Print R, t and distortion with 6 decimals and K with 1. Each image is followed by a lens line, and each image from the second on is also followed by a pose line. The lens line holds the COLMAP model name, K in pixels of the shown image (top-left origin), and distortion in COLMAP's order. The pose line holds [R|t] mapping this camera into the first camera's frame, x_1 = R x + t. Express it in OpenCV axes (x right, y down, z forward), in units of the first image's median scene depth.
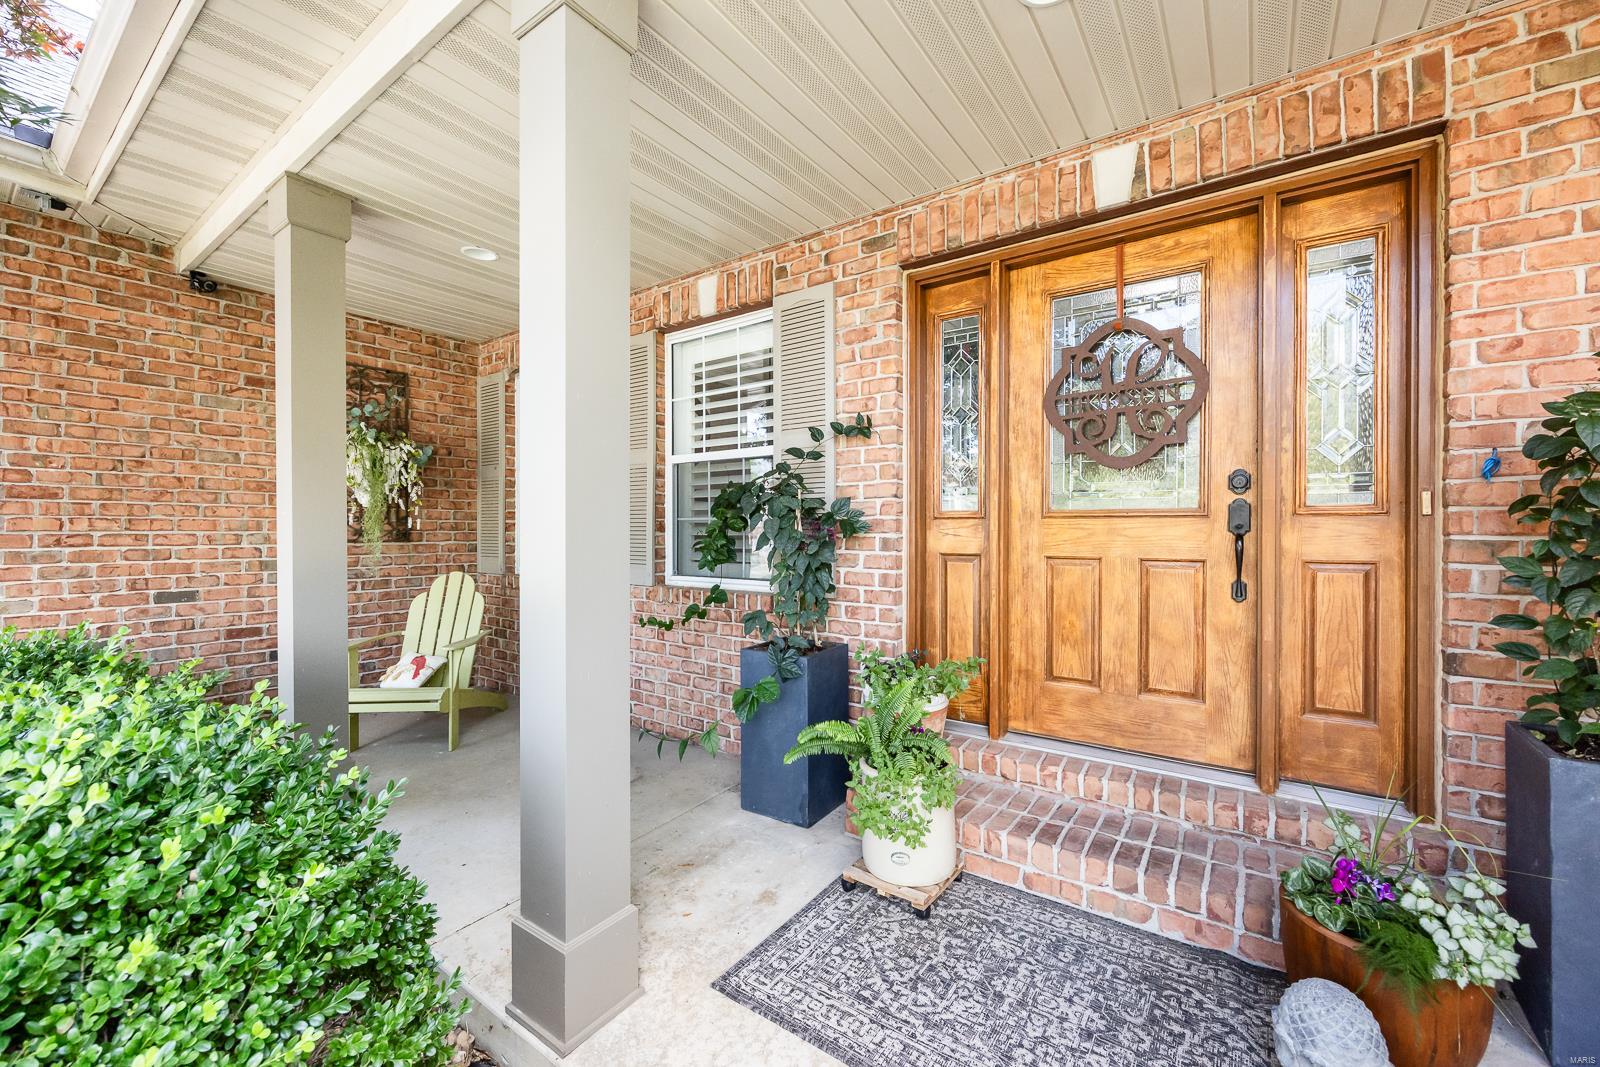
lens RADIAL K [[633.9, 0, 809.7], [0, 633.9, 530.7], [0, 0, 1]] dist [-0.003103, 0.000034]
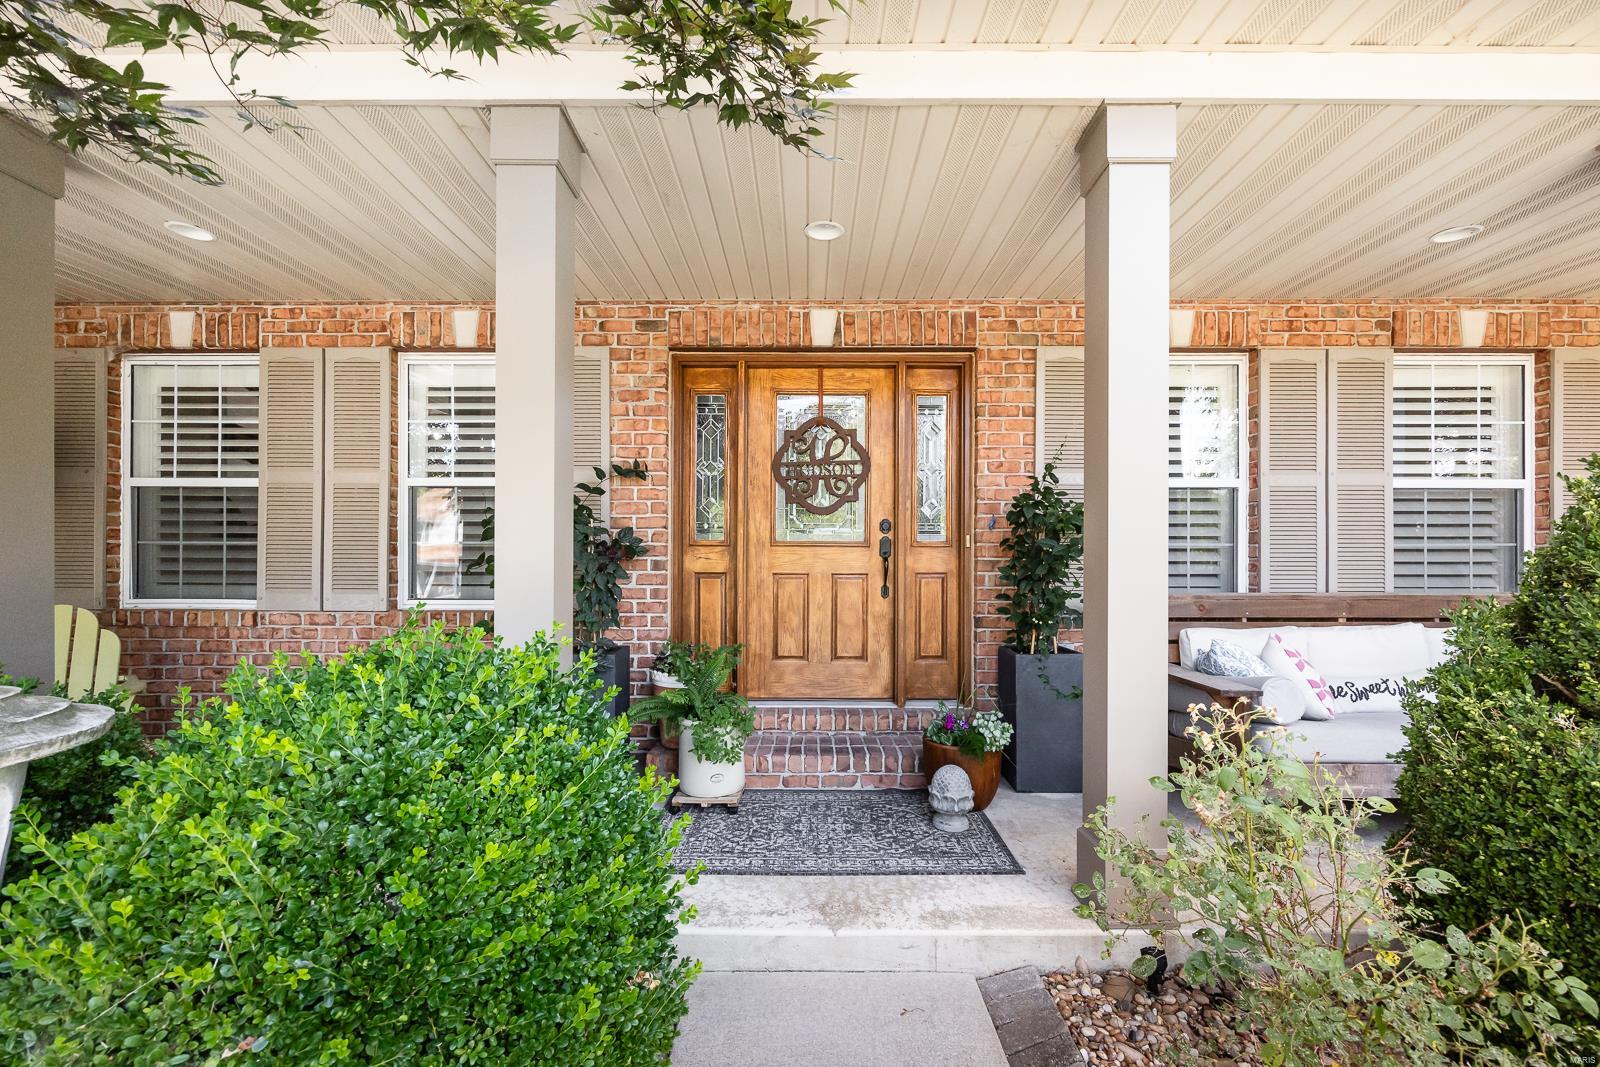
lens RADIAL K [[633.9, 0, 820.6], [0, 633.9, 557.0], [0, 0, 1]] dist [-0.003103, 0.000034]
pose [[0.821794, 0.007066, 0.569741, -0.399352], [-0.002201, 0.999955, -0.009228, 0.019168], [-0.569781, 0.006330, 0.821772, -0.268547]]
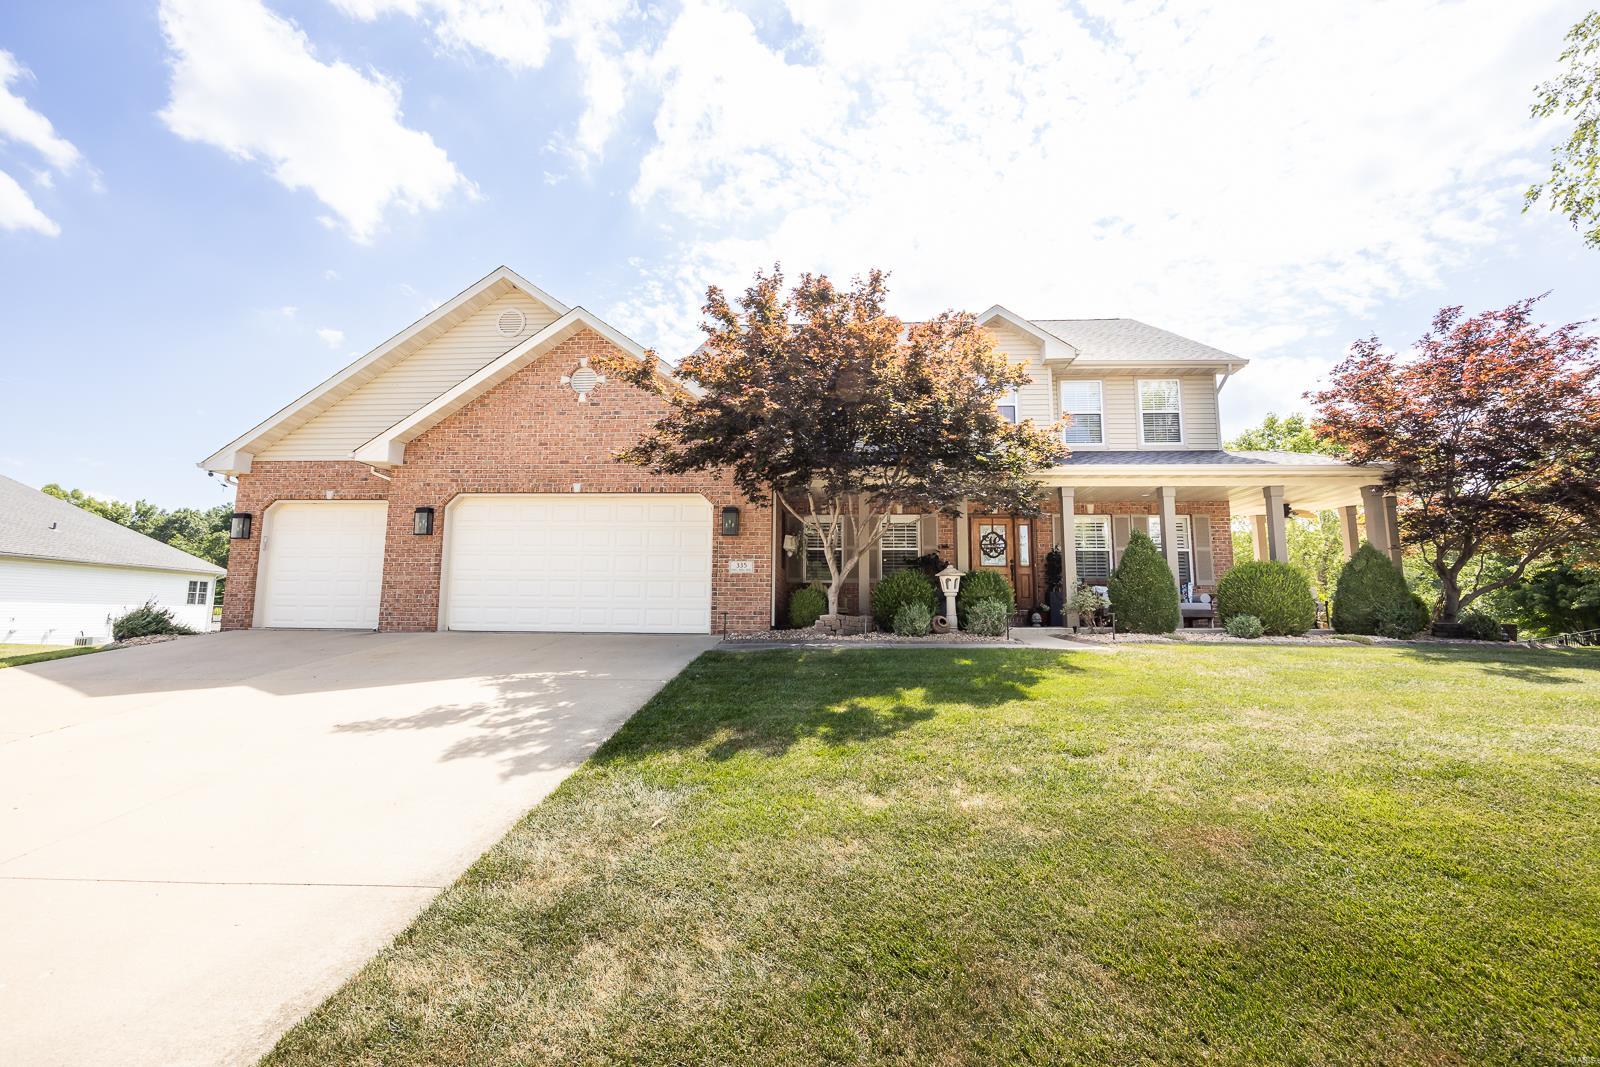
lens RADIAL K [[633.9, 0, 808.9], [0, 633.9, 532.6], [0, 0, 1]] dist [-0.003103, 0.000034]
pose [[0.851444, 0.076162, 0.518886, -3.943705], [-0.009328, 0.991442, -0.130218, 0.435916], [-0.524363, 0.106033, 0.844867, -2.987703]]
